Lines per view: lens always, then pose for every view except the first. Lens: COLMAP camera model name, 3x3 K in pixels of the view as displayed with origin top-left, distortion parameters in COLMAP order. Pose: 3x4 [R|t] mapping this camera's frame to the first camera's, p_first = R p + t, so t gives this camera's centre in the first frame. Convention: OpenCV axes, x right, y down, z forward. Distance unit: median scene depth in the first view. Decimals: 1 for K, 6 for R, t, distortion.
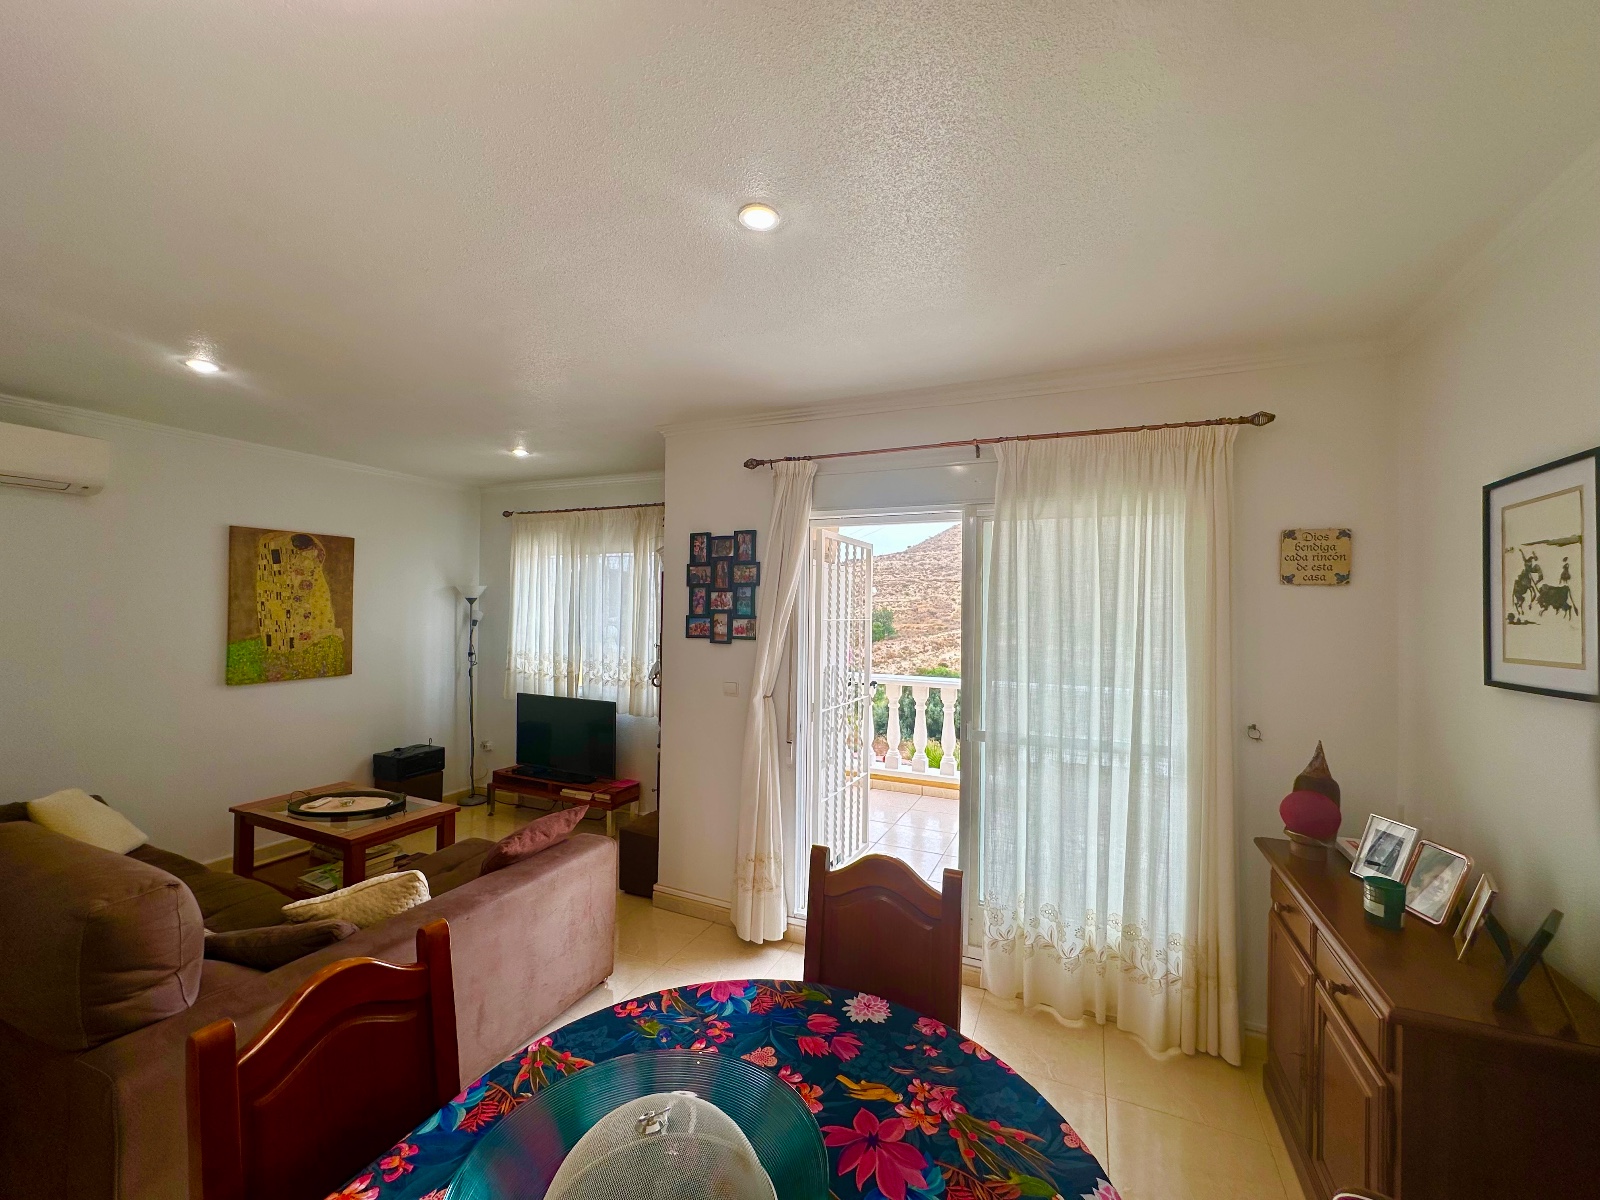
lens RADIAL K [[642.7, 0, 789.7], [0, 642.7, 602.6], [0, 0, 1]] dist [0.001931, 0.000252]
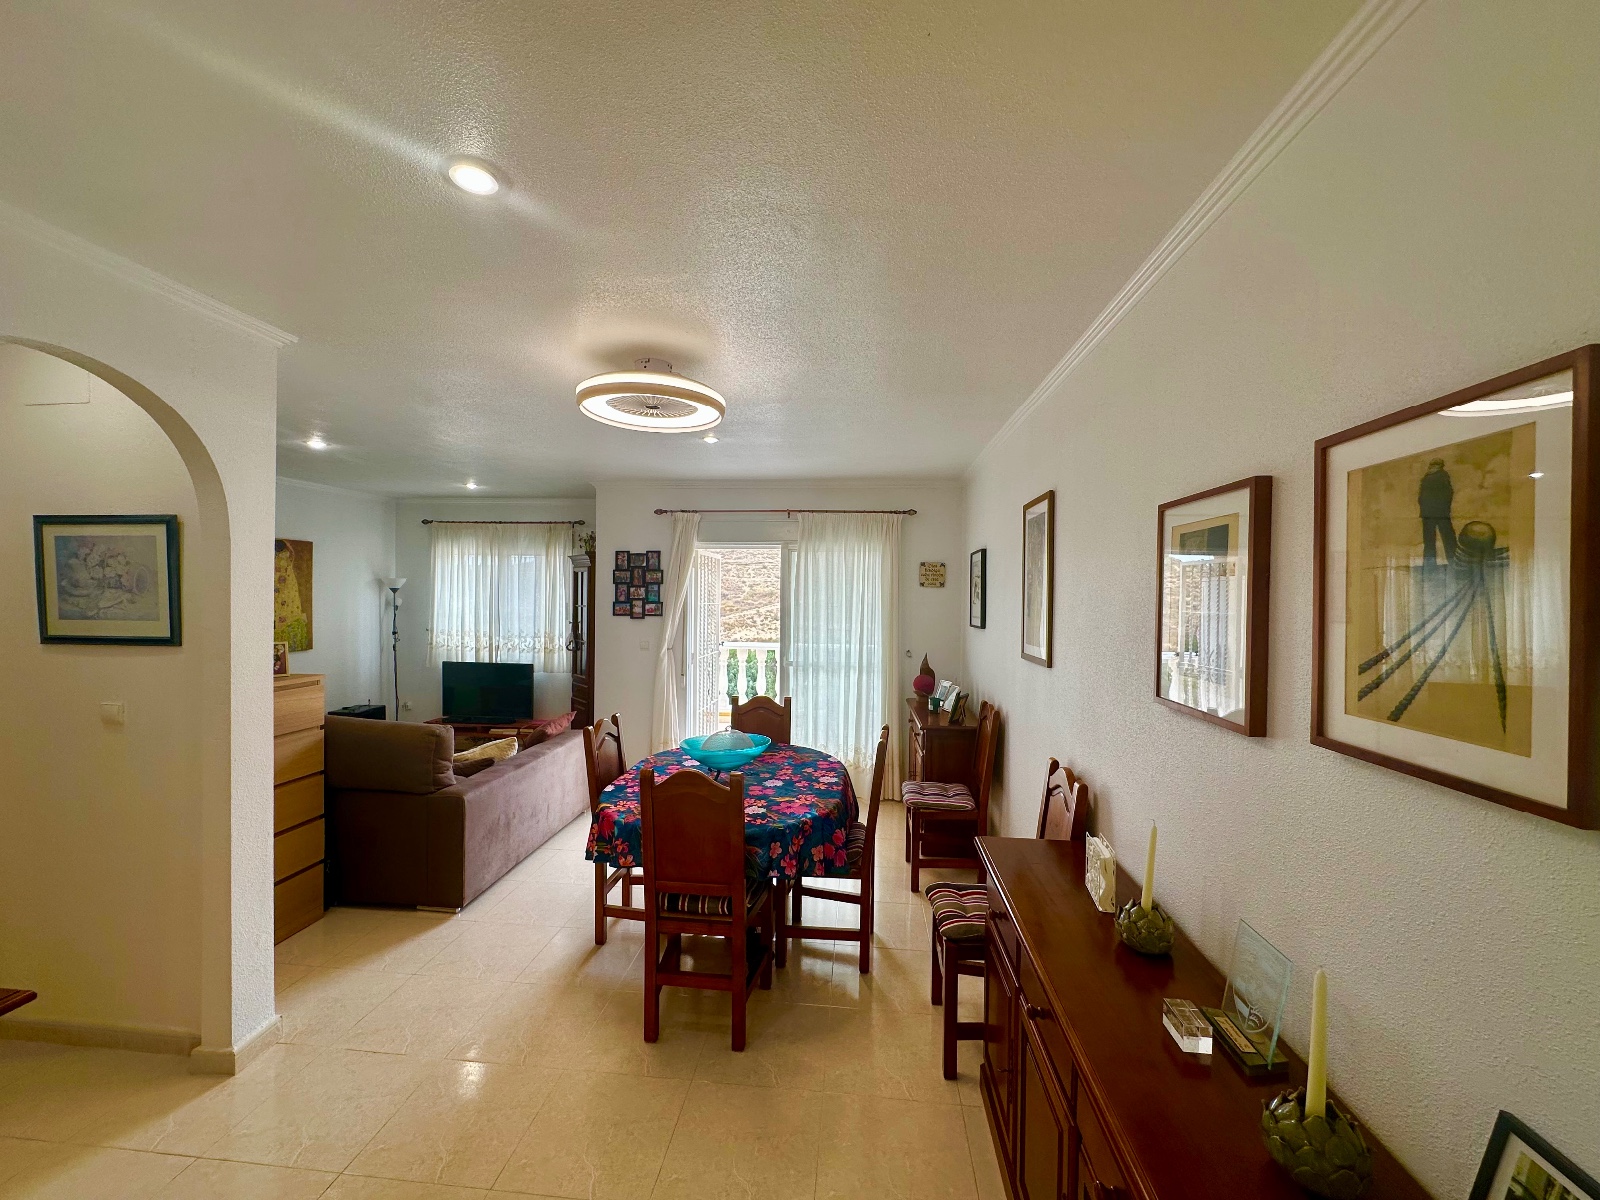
lens RADIAL K [[642.7, 0, 791.0], [0, 642.7, 599.4], [0, 0, 1]] dist [0.001931, 0.000252]
pose [[0.947489, -0.005662, 0.319739, -0.217081], [-0.001846, 0.999730, 0.023176, -0.020713], [-0.319783, -0.022549, 0.947222, -0.568232]]
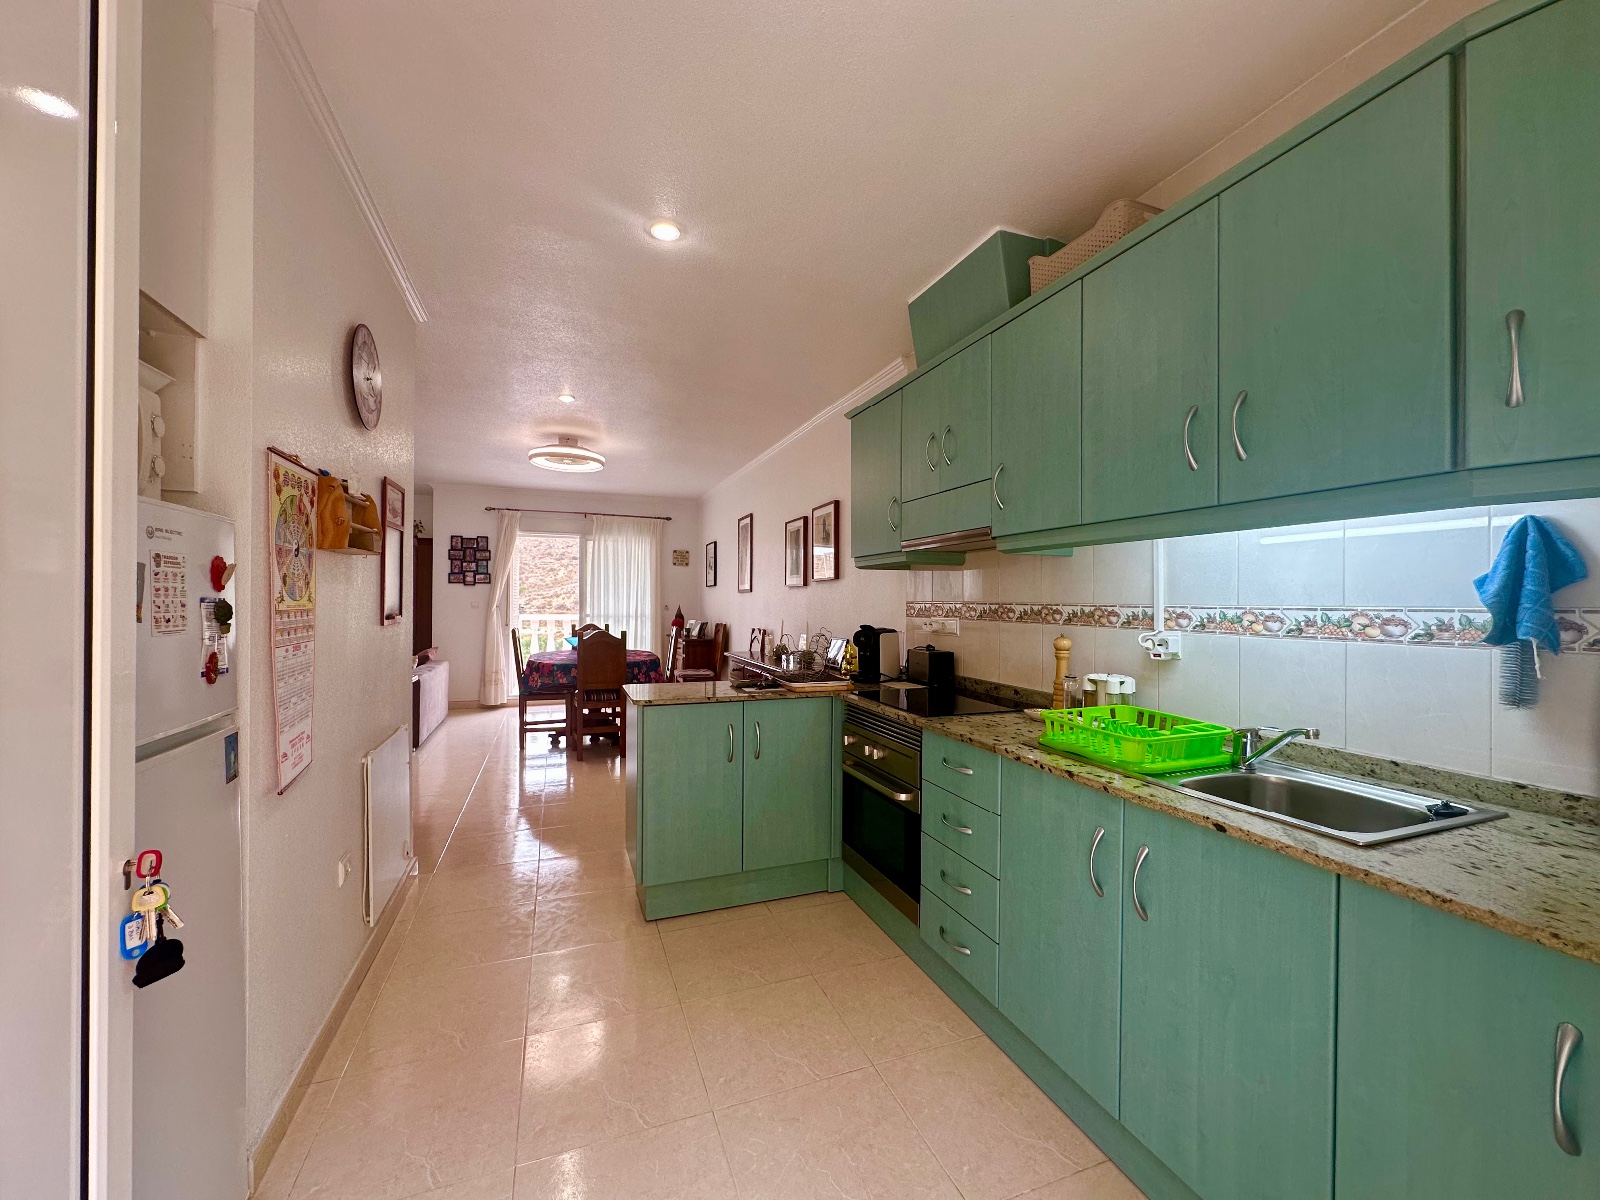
lens RADIAL K [[642.7, 0, 808.6], [0, 642.7, 596.5], [0, 0, 1]] dist [0.001931, 0.000252]
pose [[0.690840, -0.002630, 0.723003, -0.763111], [-0.003485, 0.999970, 0.006968, 0.068496], [-0.722999, -0.007333, 0.690810, -1.181802]]
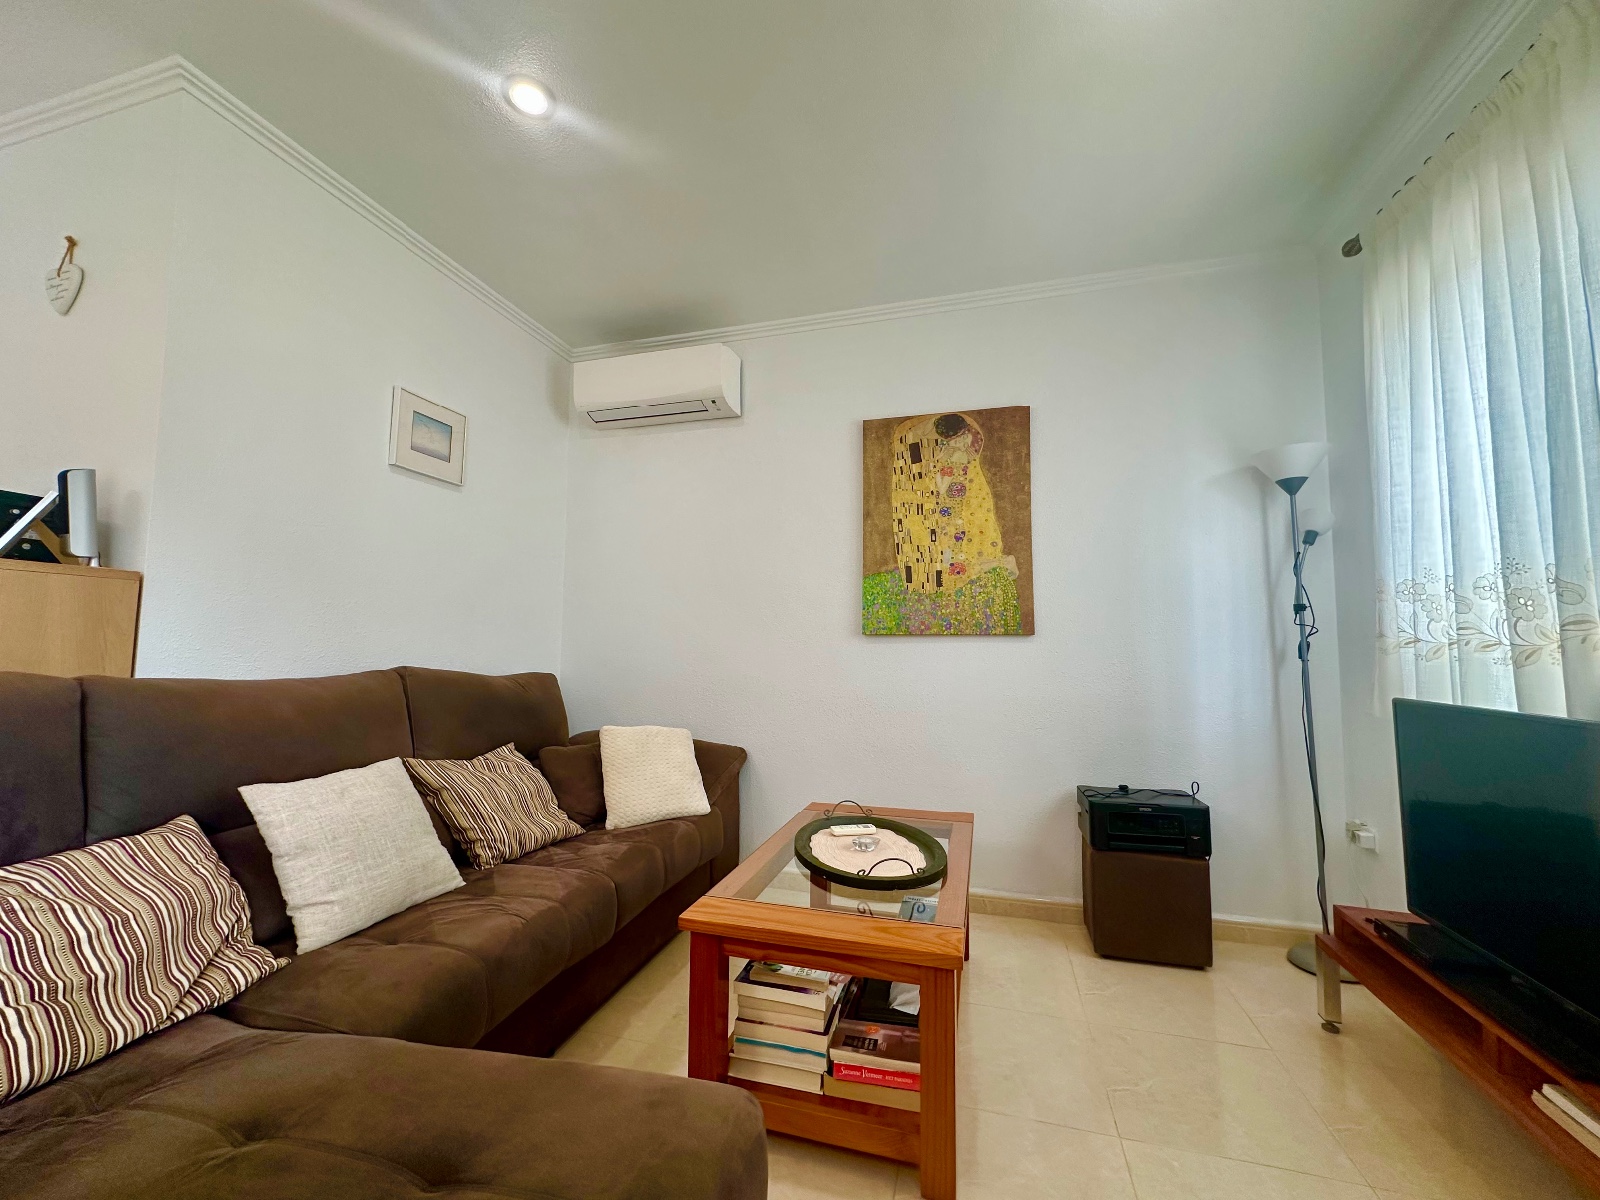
lens RADIAL K [[642.7, 0, 804.6], [0, 642.7, 595.4], [0, 0, 1]] dist [0.001931, 0.000252]
pose [[0.169111, -0.092910, -0.981208, -0.166081], [0.003790, 0.995601, -0.093620, 0.146468], [0.985590, 0.012114, 0.168719, 0.791491]]
